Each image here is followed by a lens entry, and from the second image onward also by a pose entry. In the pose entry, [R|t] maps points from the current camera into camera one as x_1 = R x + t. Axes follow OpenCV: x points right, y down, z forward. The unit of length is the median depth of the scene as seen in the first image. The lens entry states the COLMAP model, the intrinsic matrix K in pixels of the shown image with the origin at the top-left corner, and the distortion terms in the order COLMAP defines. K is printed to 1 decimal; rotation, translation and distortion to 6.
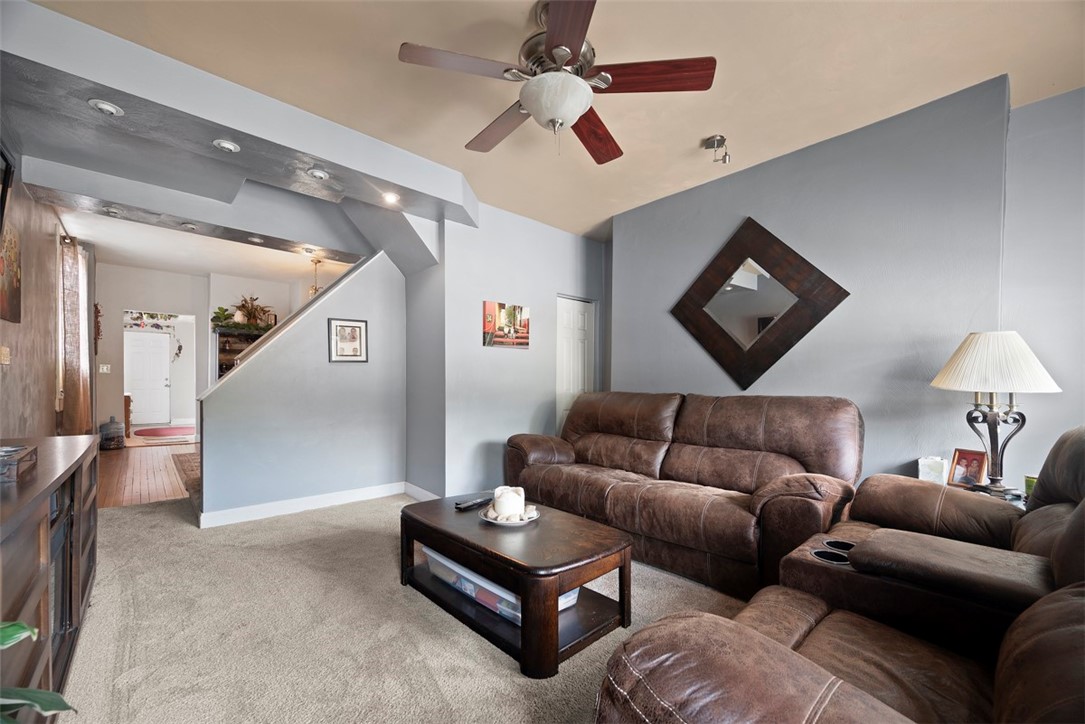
lens RADIAL K [[427.7, 0, 541.4], [0, 427.7, 362.7], [0, 0, 1]] dist [-0.000166, 0.000056]
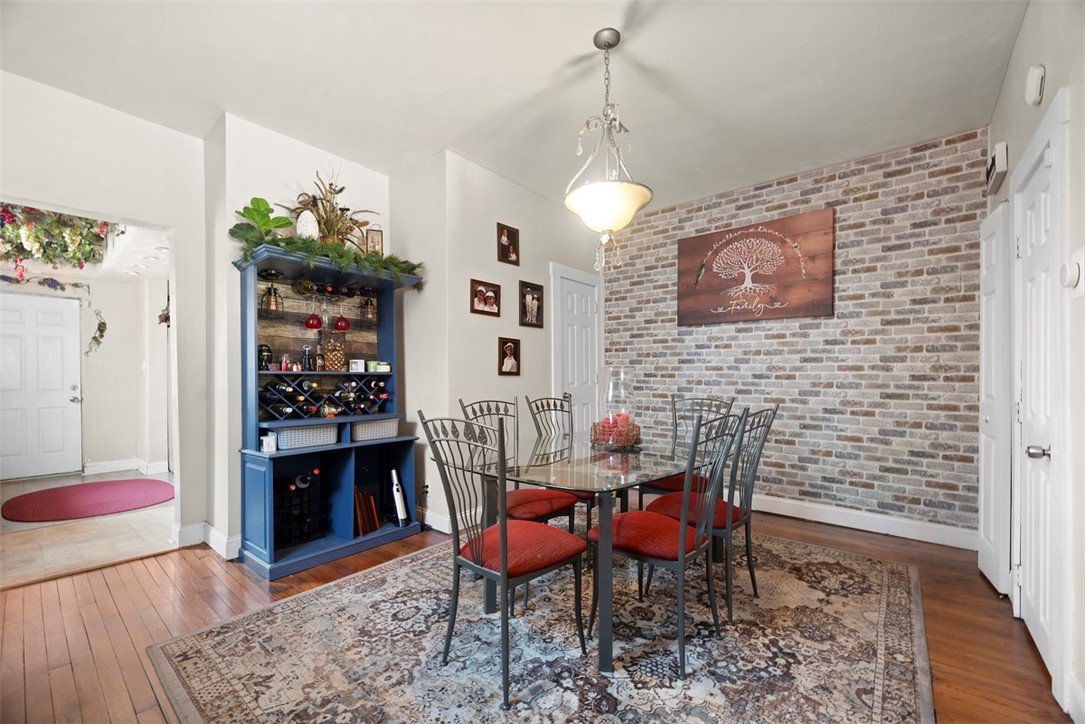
lens RADIAL K [[427.7, 0, 543.6], [0, 427.7, 365.5], [0, 0, 1]] dist [-0.000166, 0.000056]
pose [[0.990509, -0.007392, 0.137247, -0.395946], [0.006473, 0.999954, 0.007141, 0.013551], [-0.137293, -0.006184, 0.990511, 0.420773]]
